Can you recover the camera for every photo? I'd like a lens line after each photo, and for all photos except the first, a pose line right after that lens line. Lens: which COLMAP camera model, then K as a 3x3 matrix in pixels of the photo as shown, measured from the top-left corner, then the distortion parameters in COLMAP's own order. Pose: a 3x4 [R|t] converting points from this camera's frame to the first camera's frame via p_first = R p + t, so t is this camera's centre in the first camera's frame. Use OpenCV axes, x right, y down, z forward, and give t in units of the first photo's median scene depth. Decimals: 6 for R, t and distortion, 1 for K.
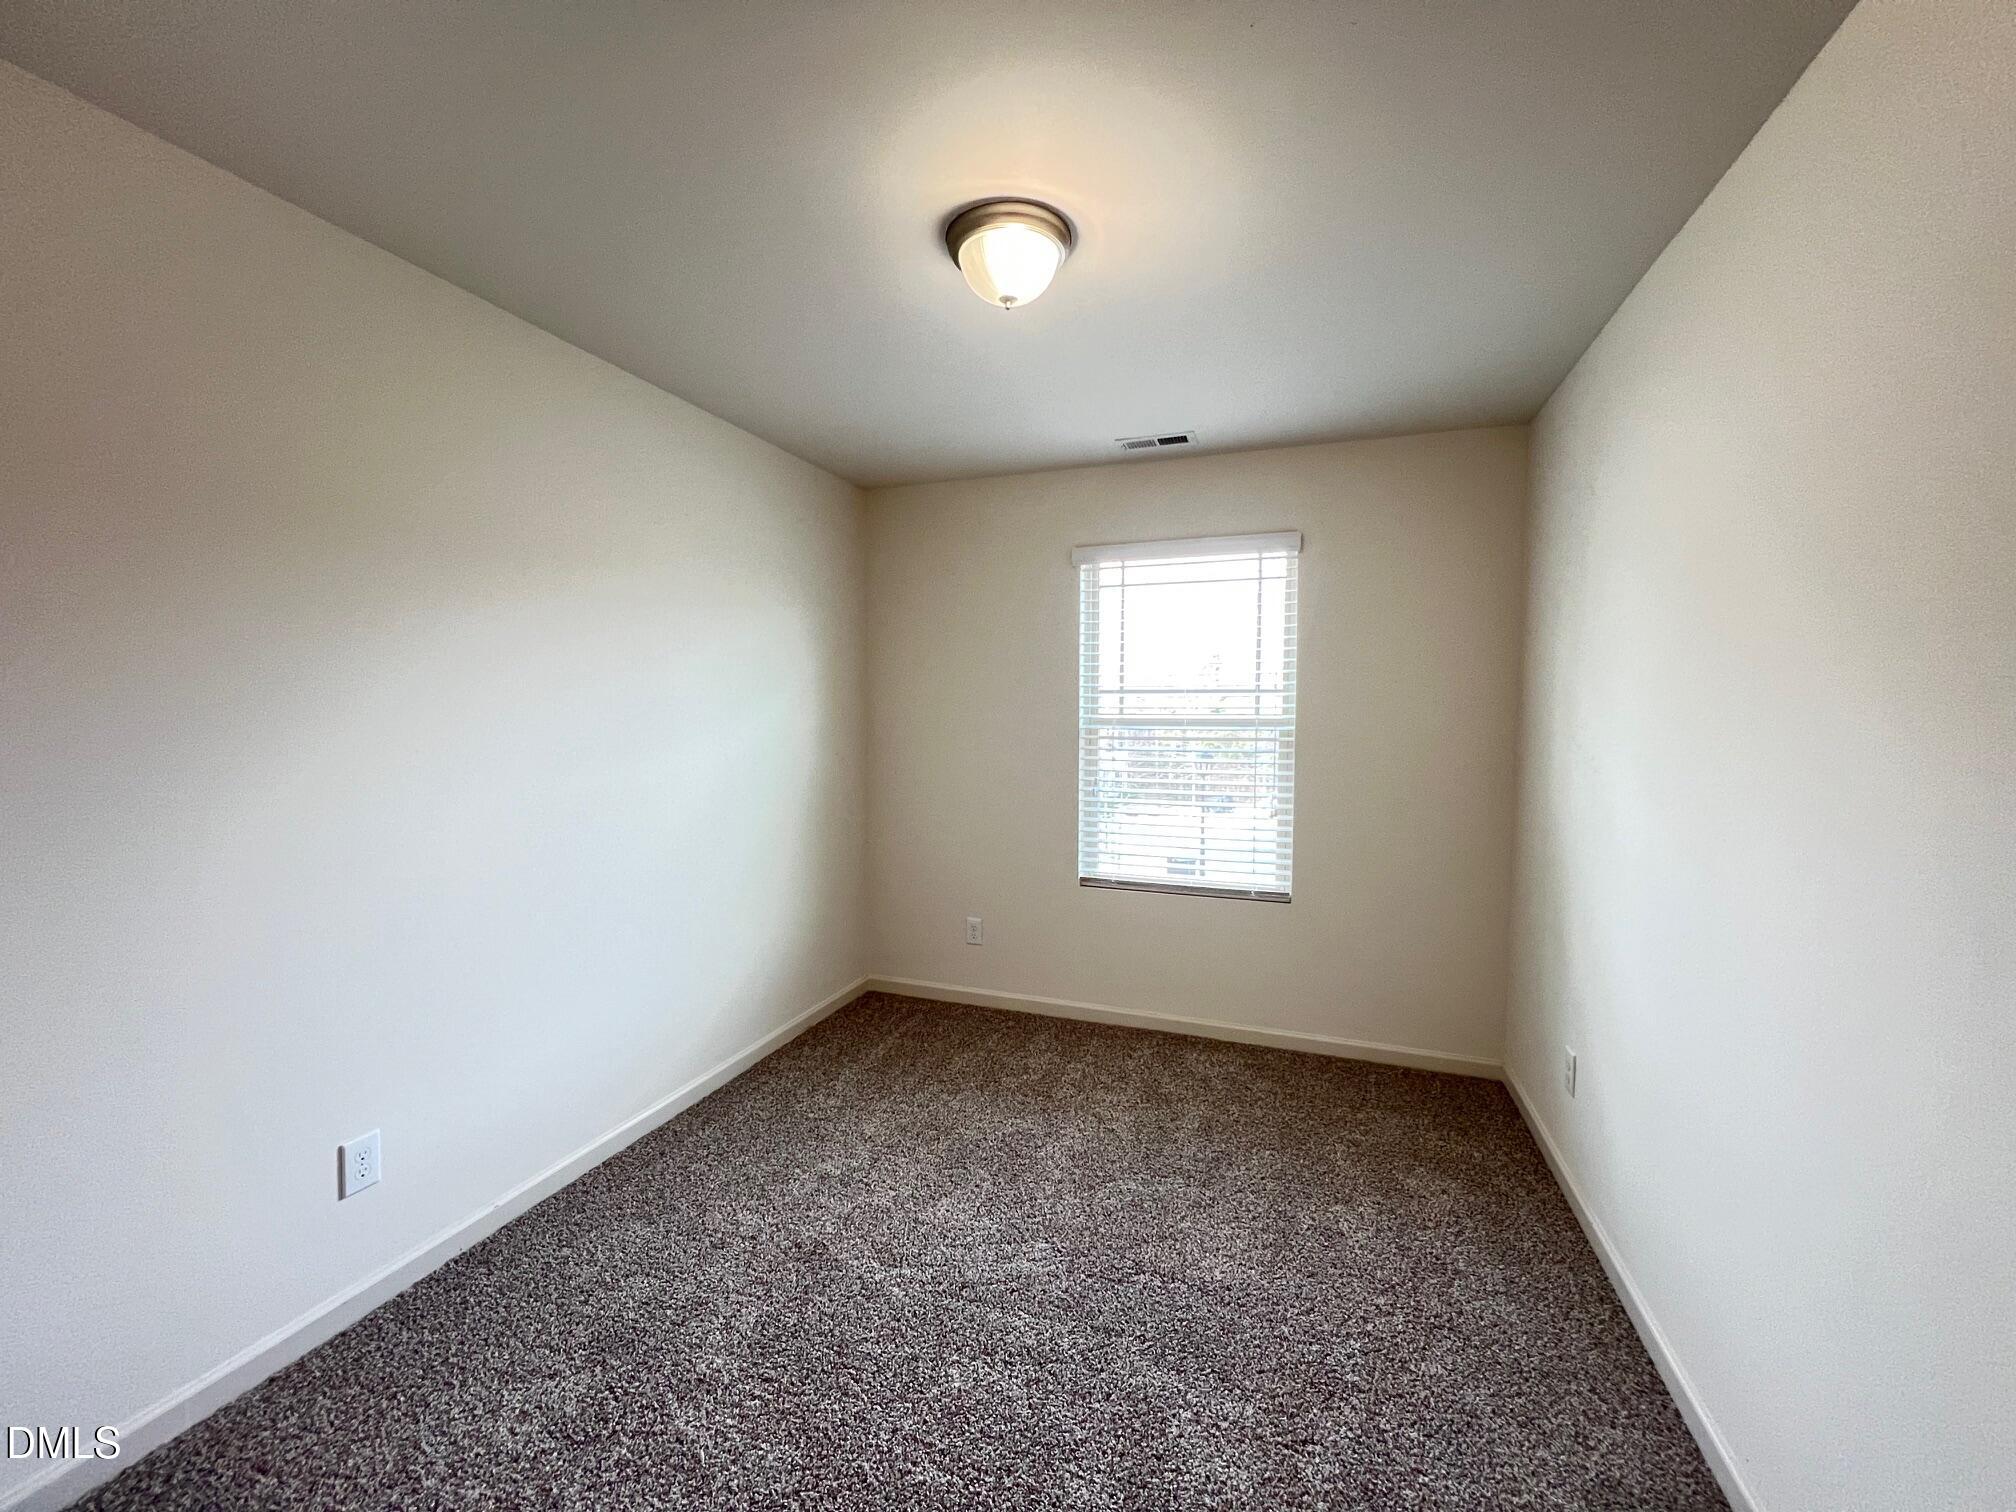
lens RADIAL K [[807.2, 0, 1003.7], [0, 807.2, 750.0], [0, 0, 1]] dist [-0.002529, 0.000477]
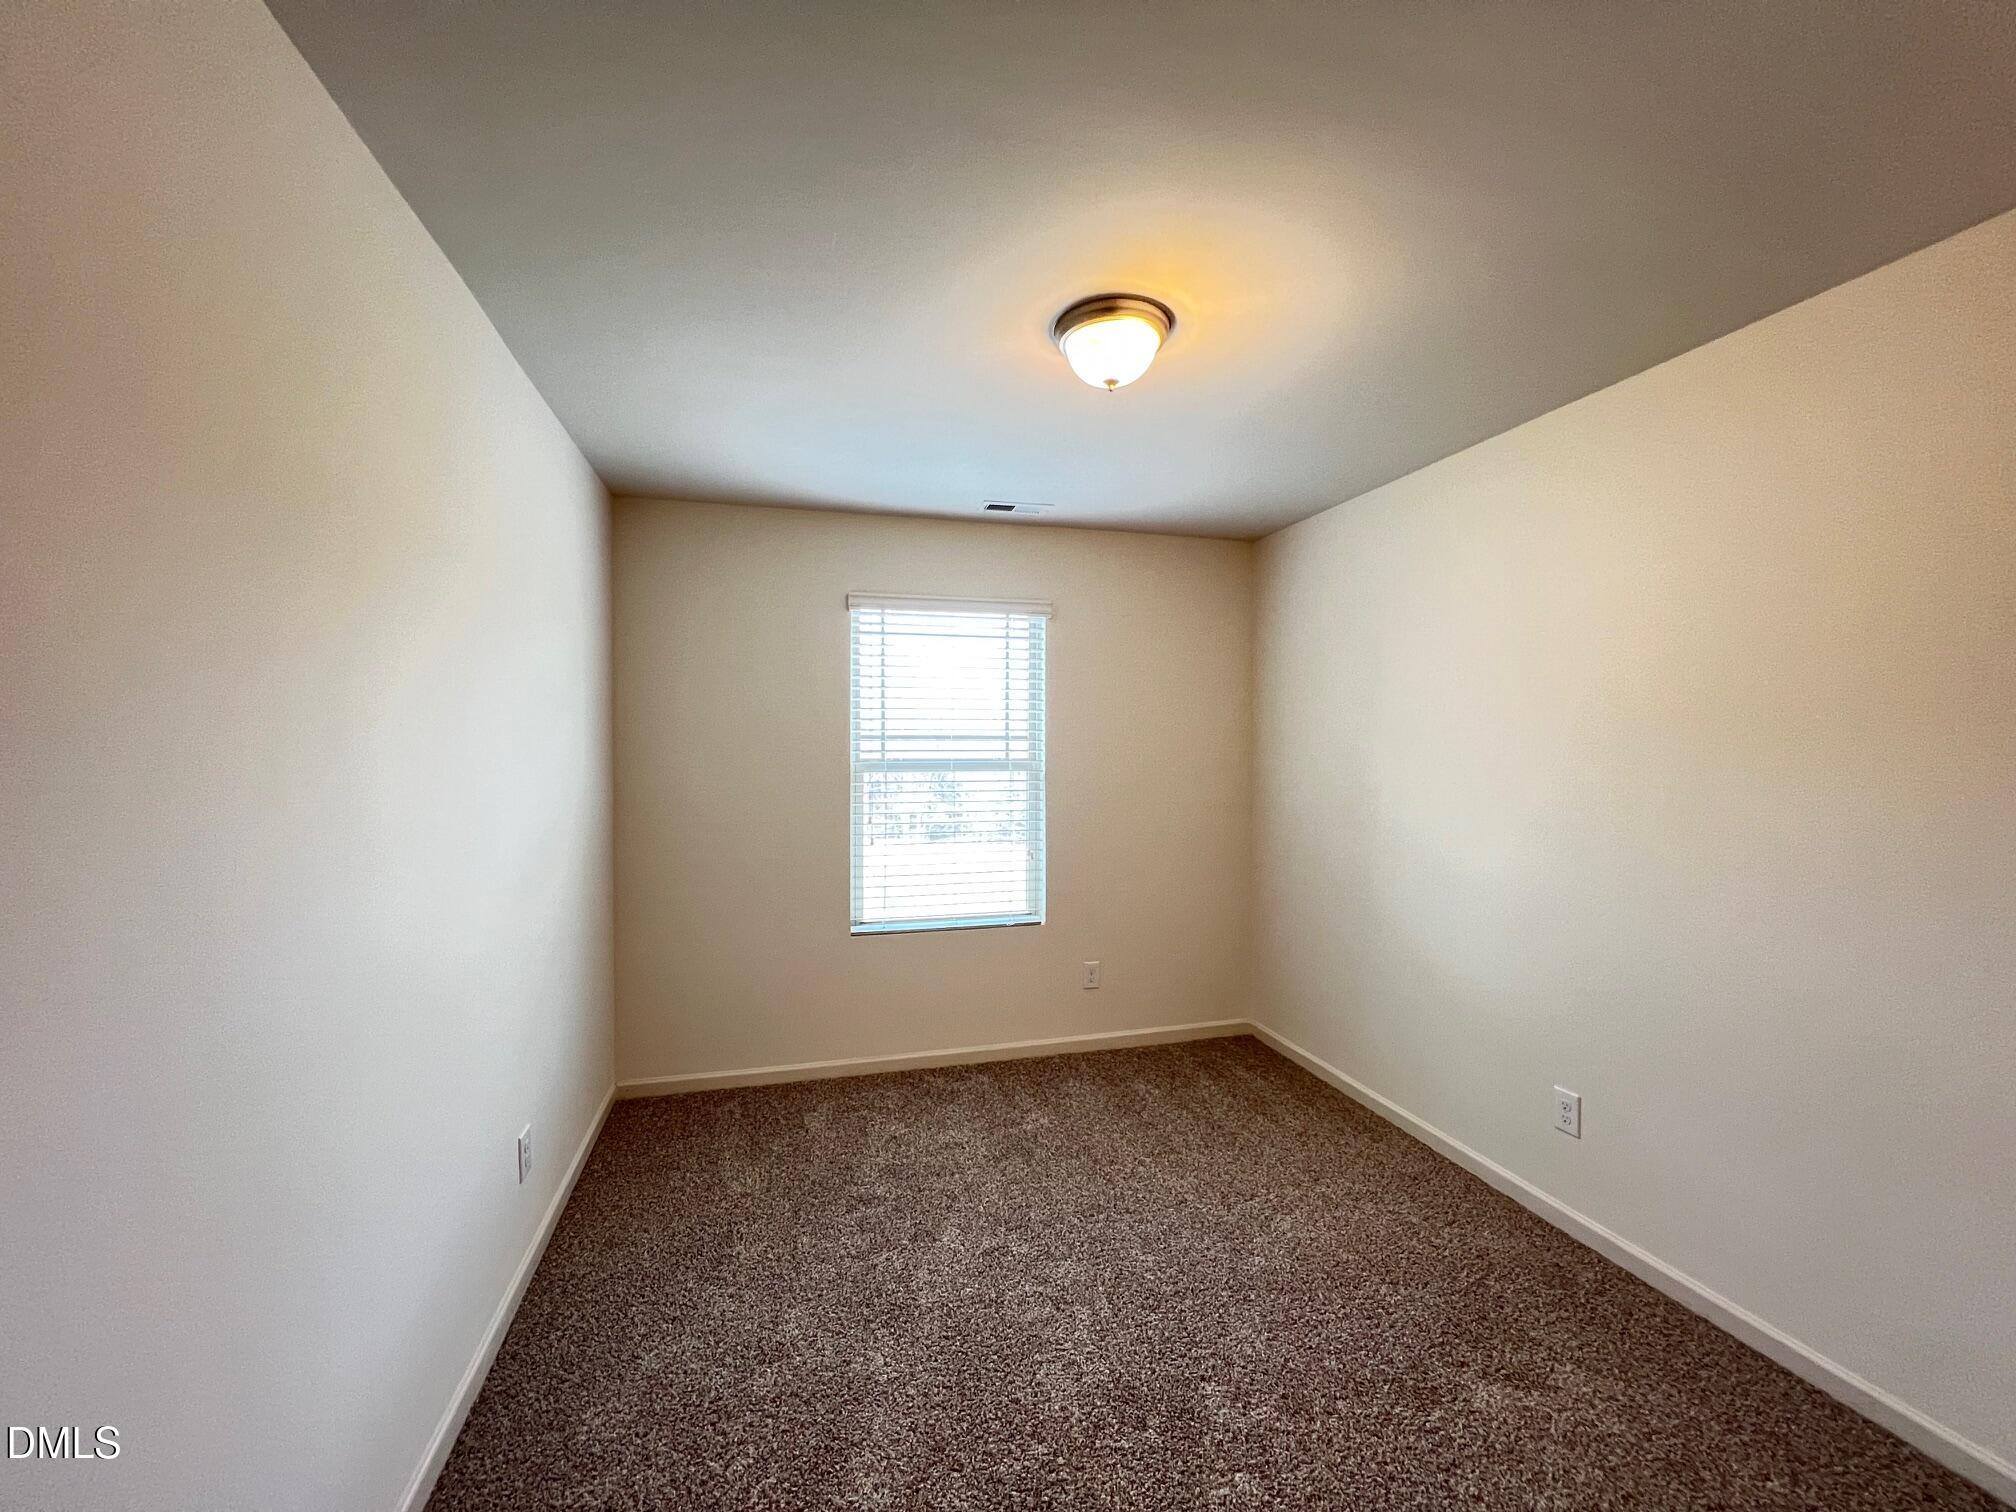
lens RADIAL K [[807.2, 0, 995.1], [0, 807.2, 756.0], [0, 0, 1]] dist [-0.002529, 0.000477]
pose [[0.822304, -0.017648, 0.568775, -0.327763], [0.042920, 0.998595, -0.031068, -0.011921], [-0.567428, 0.049959, 0.821906, 0.097437]]
